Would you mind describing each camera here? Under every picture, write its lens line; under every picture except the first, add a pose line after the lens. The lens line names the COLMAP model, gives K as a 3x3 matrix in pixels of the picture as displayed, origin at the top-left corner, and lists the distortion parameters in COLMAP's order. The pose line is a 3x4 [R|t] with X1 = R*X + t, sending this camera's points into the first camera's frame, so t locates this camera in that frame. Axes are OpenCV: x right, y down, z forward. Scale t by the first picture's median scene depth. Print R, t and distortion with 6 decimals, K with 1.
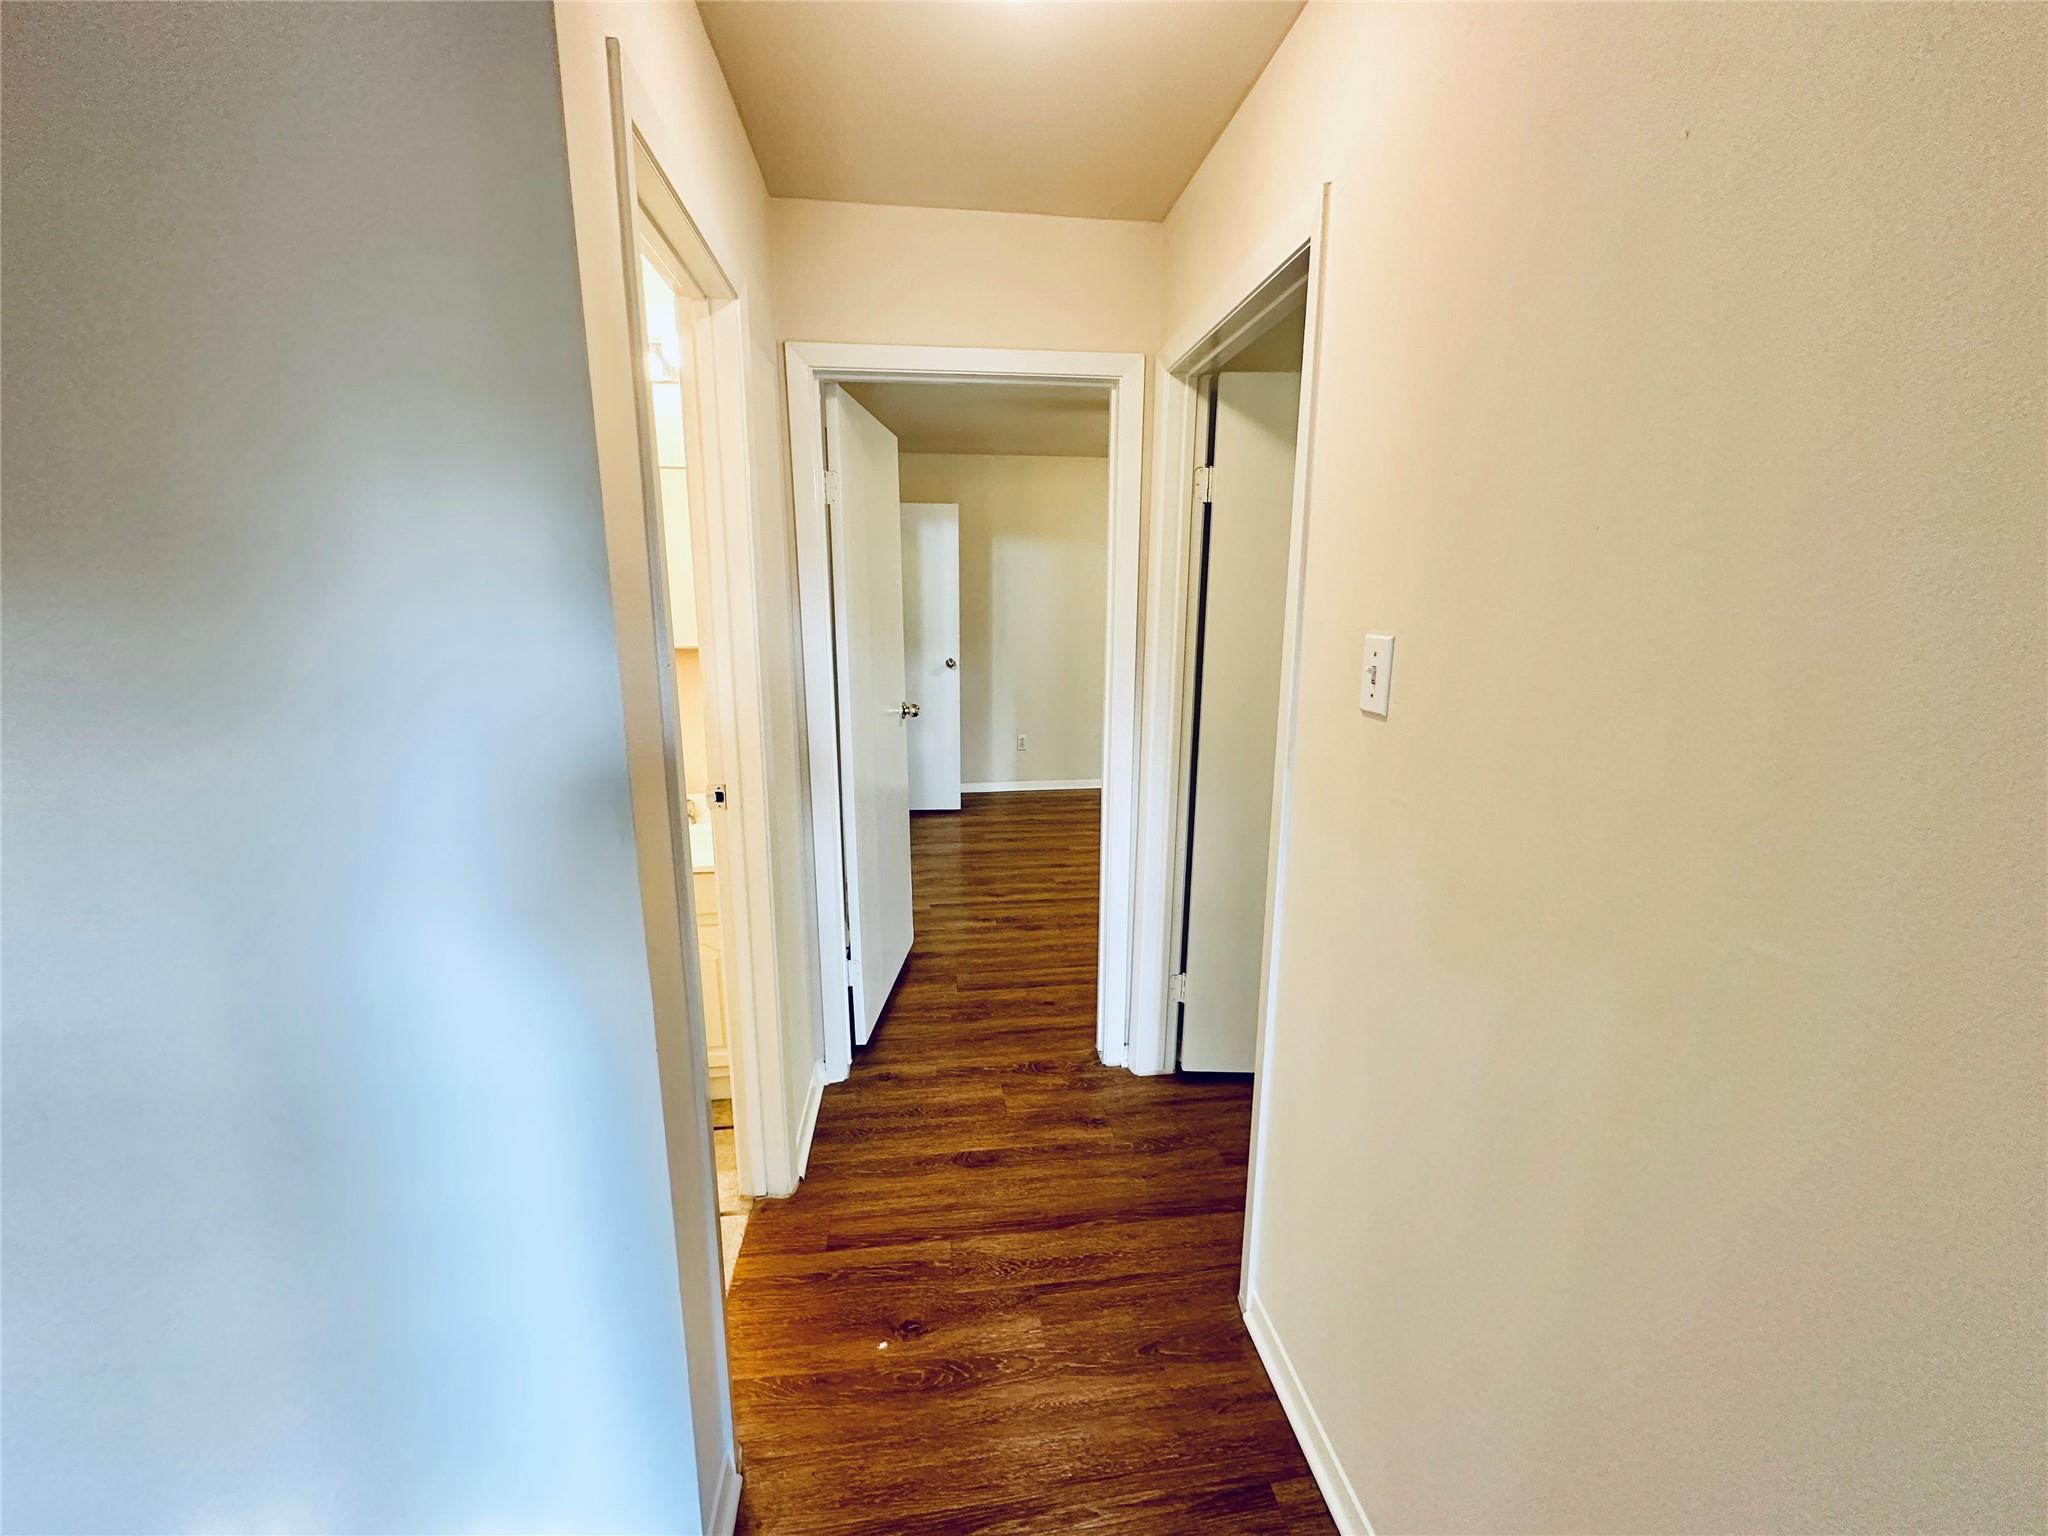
lens RADIAL K [[815.9, 0, 1022.3], [0, 815.9, 767.0], [0, 0, 1]] dist [-0.002439, 0.000608]
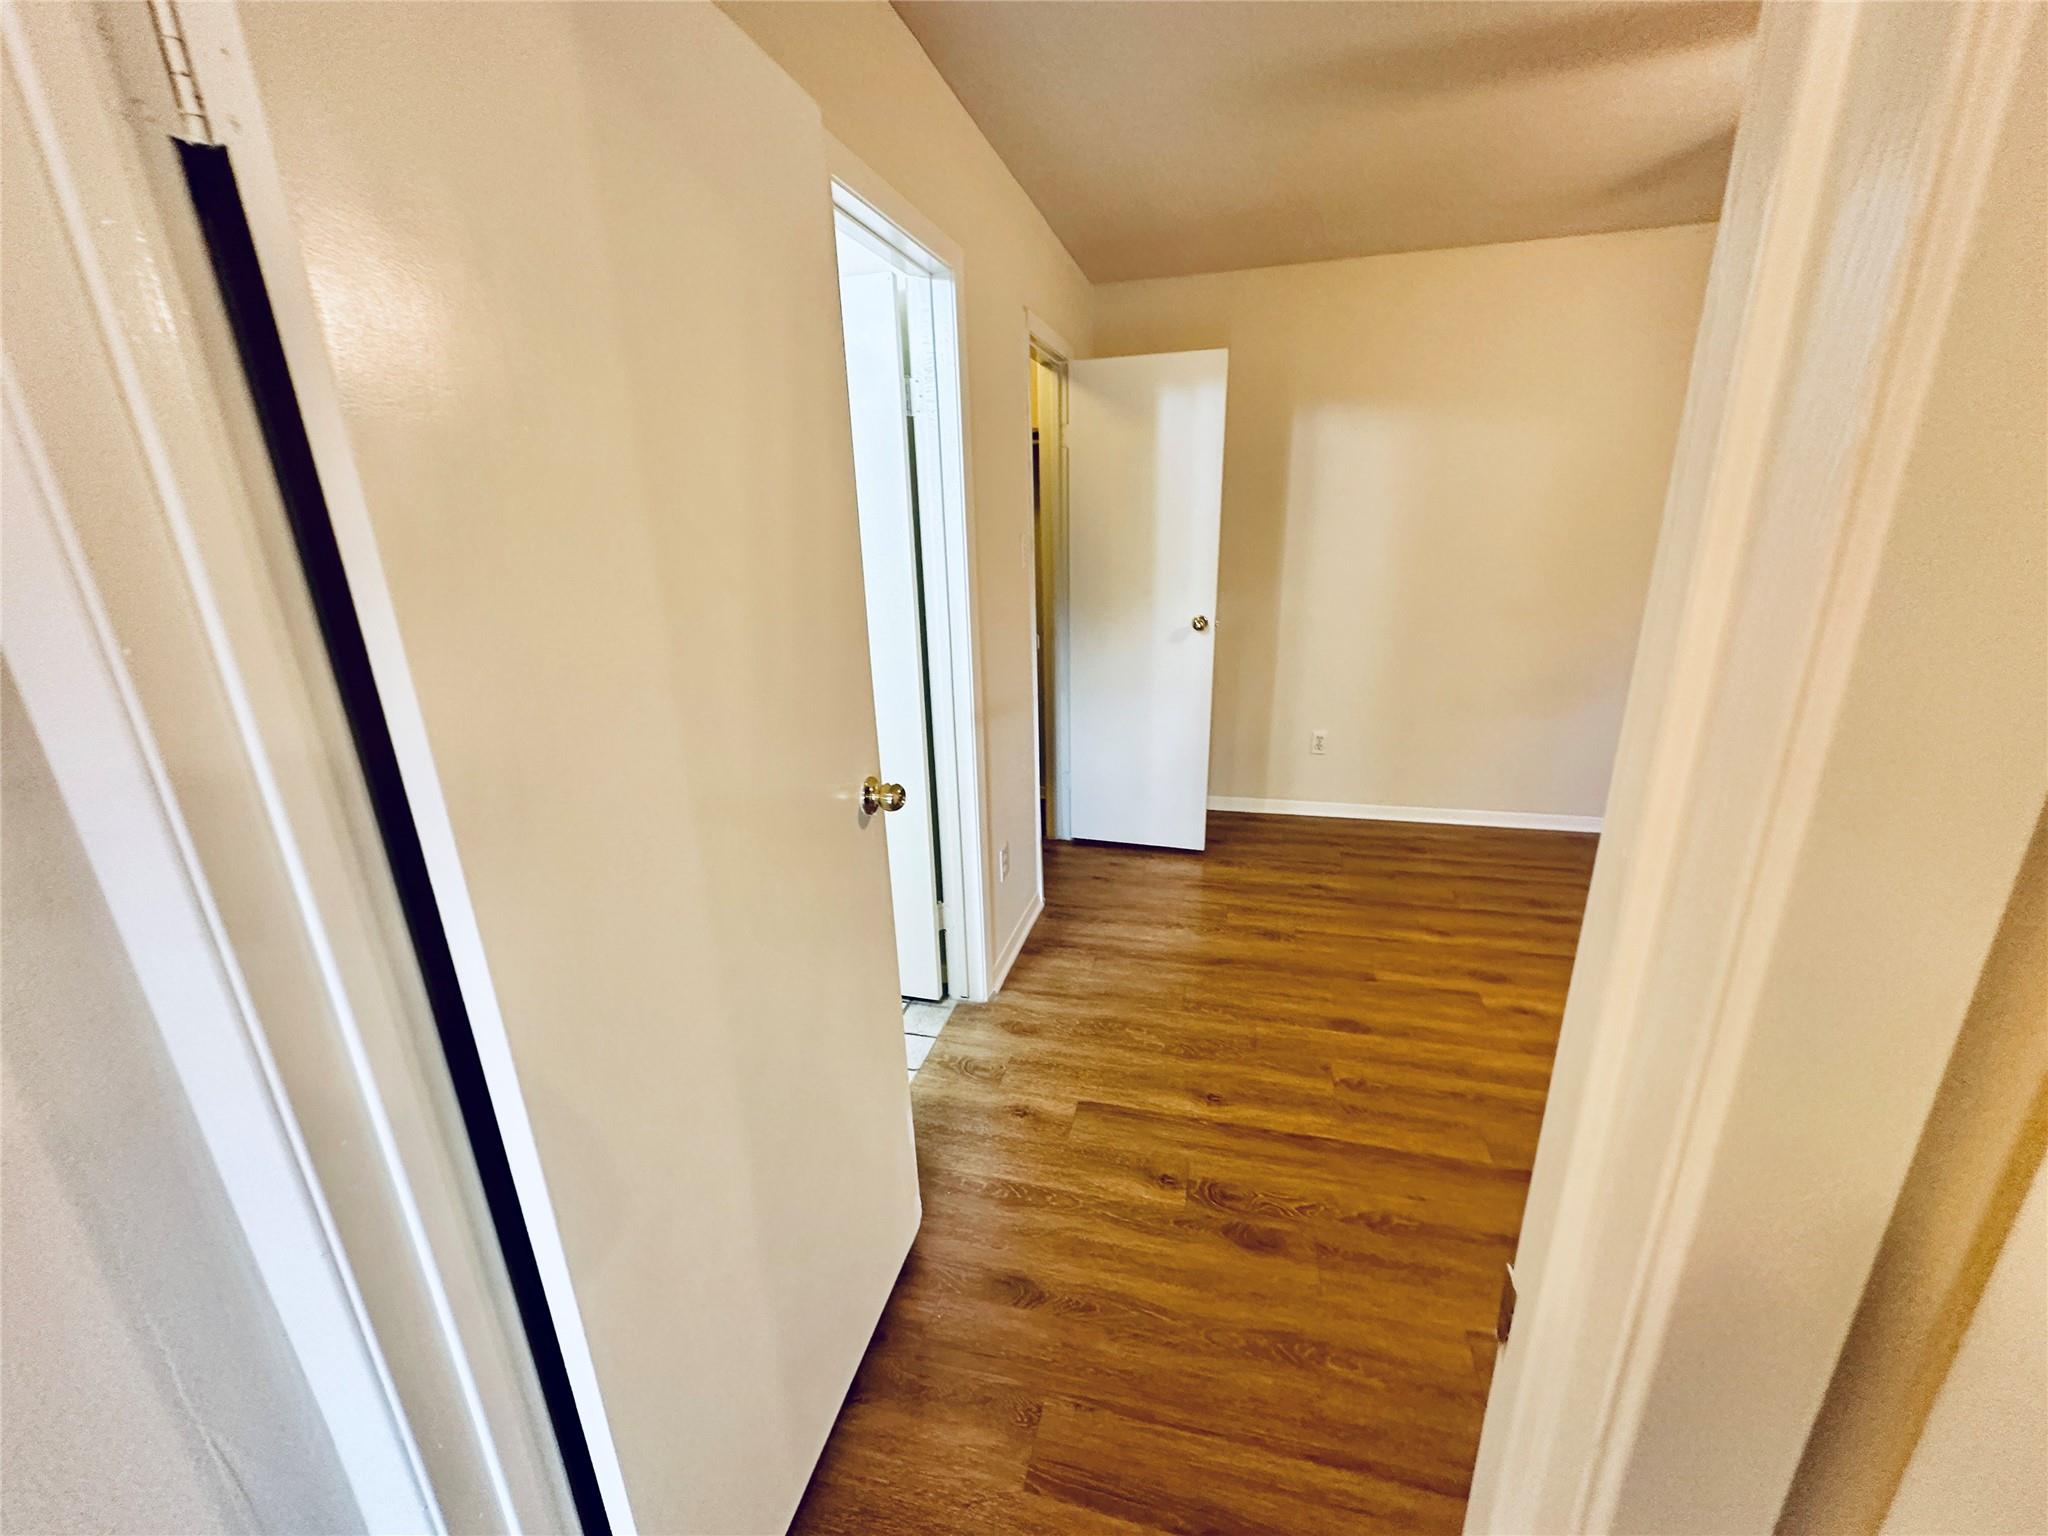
lens RADIAL K [[815.9, 0, 1022.3], [0, 815.9, 767.0], [0, 0, 1]] dist [-0.002439, 0.000608]
pose [[0.925730, 0.086617, -0.368134, 0.030193], [-0.048965, 0.992677, 0.110433, -0.100390], [0.375003, -0.084205, 0.923191, 0.456170]]
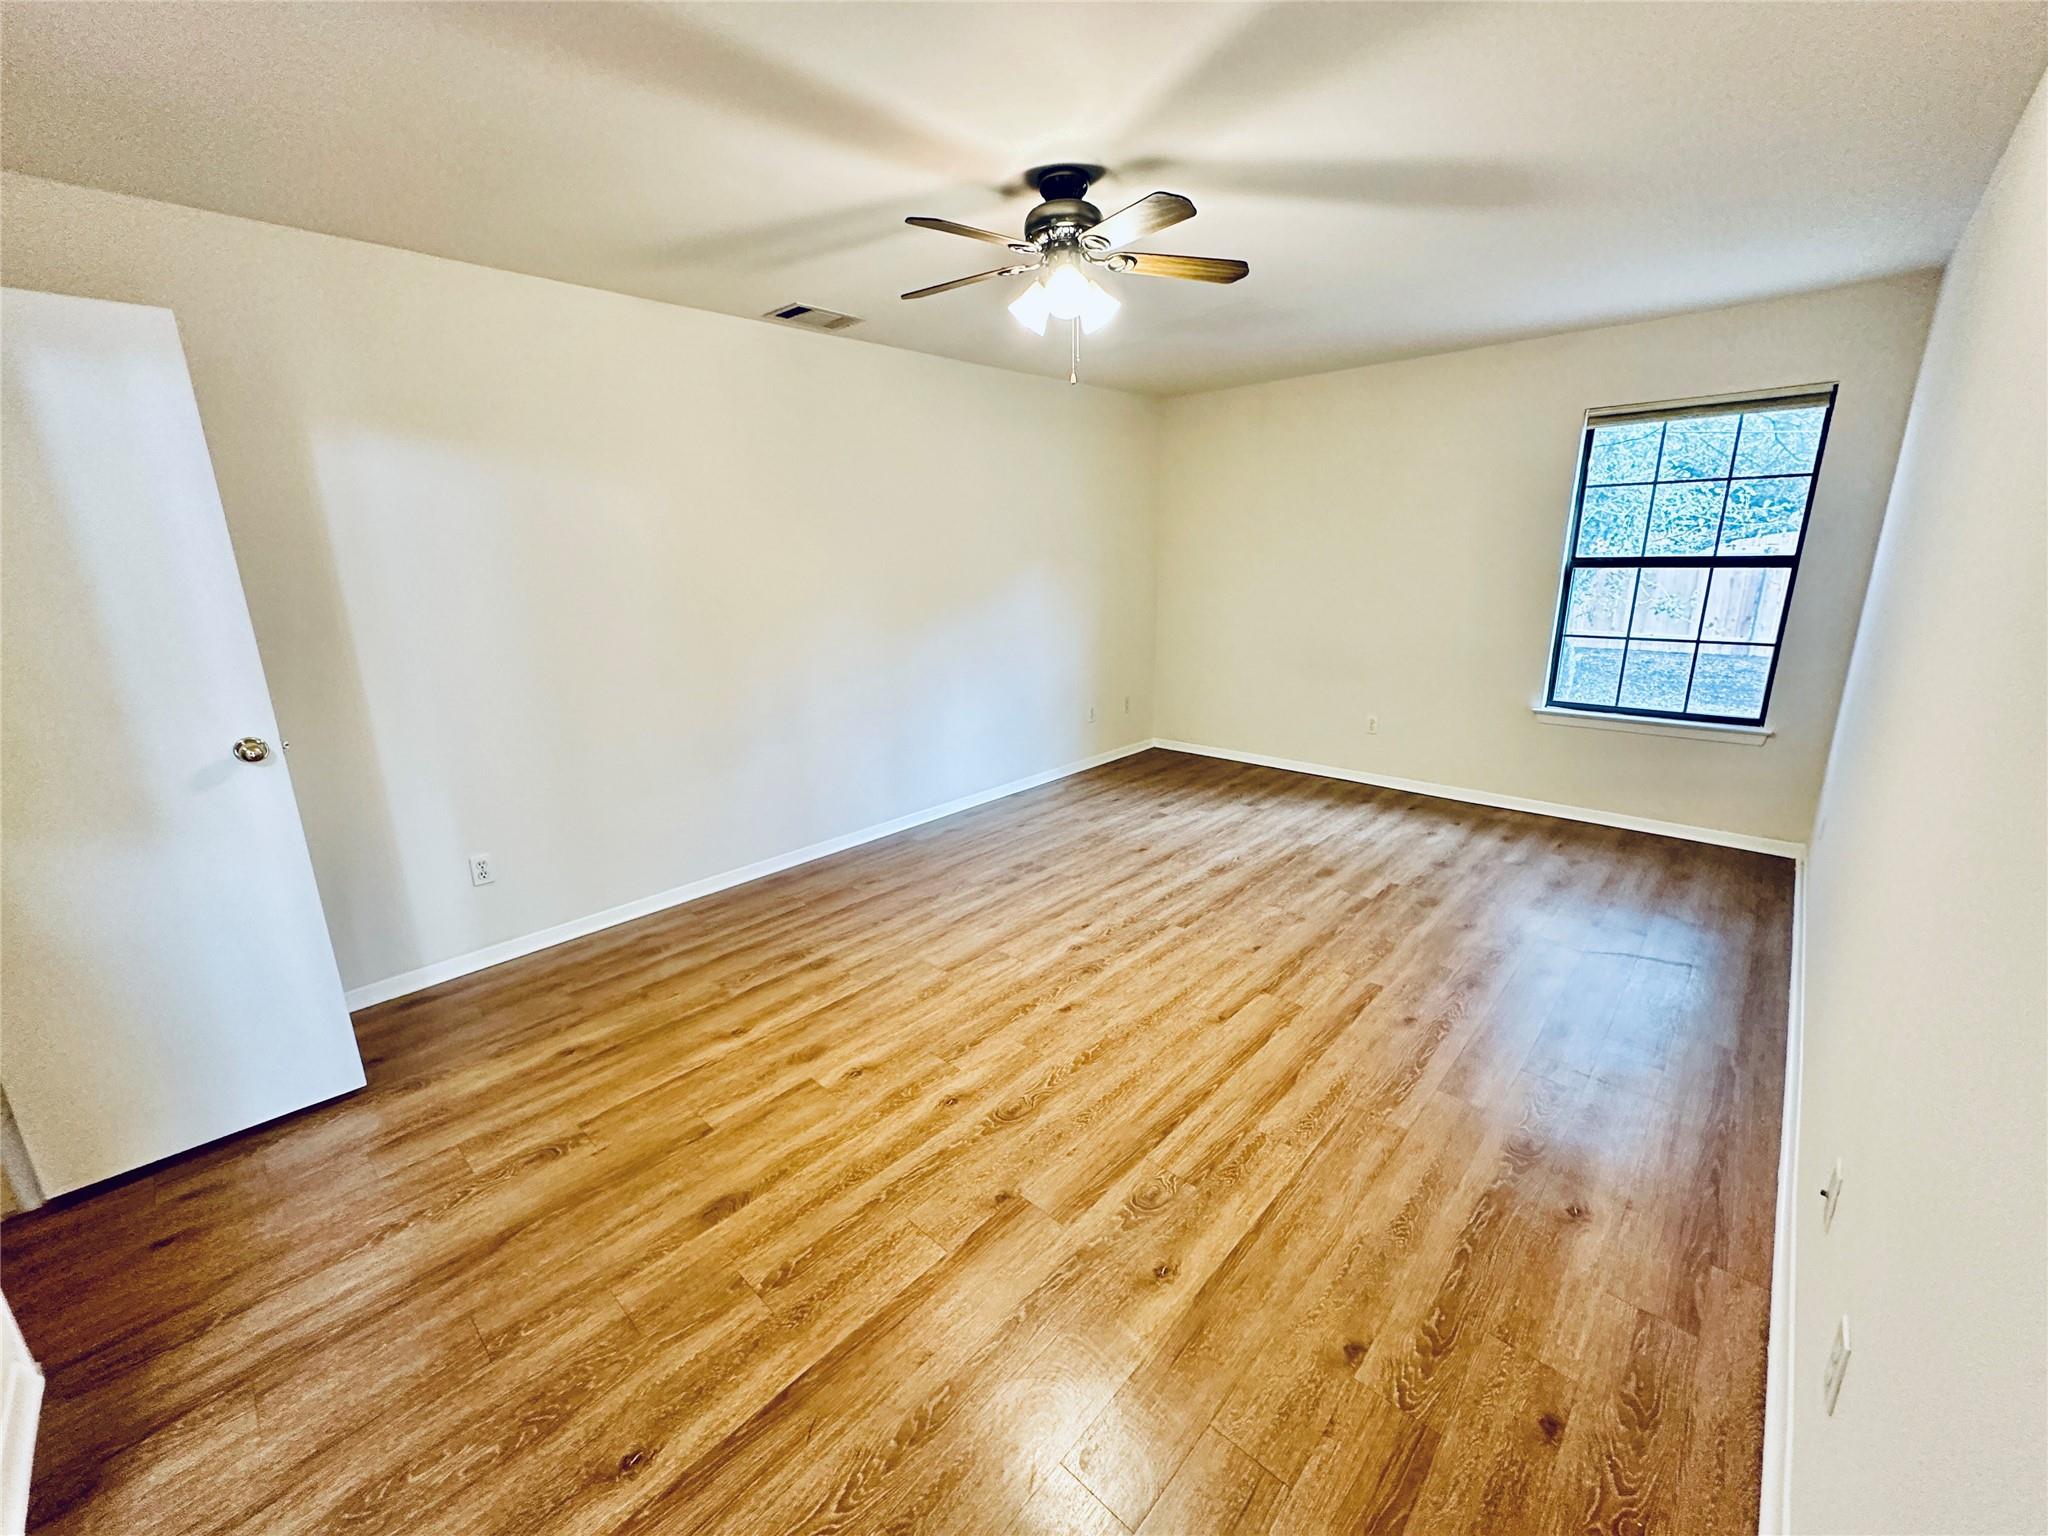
lens RADIAL K [[812.5, 0, 1023.4], [0, 812.5, 766.3], [0, 0, 1]] dist [-0.002160, 0.000221]
pose [[0.768503, -0.179503, 0.614151, -0.054932], [0.153592, 0.983531, 0.095270, -0.124980], [-0.621138, 0.021114, 0.783417, 0.590706]]
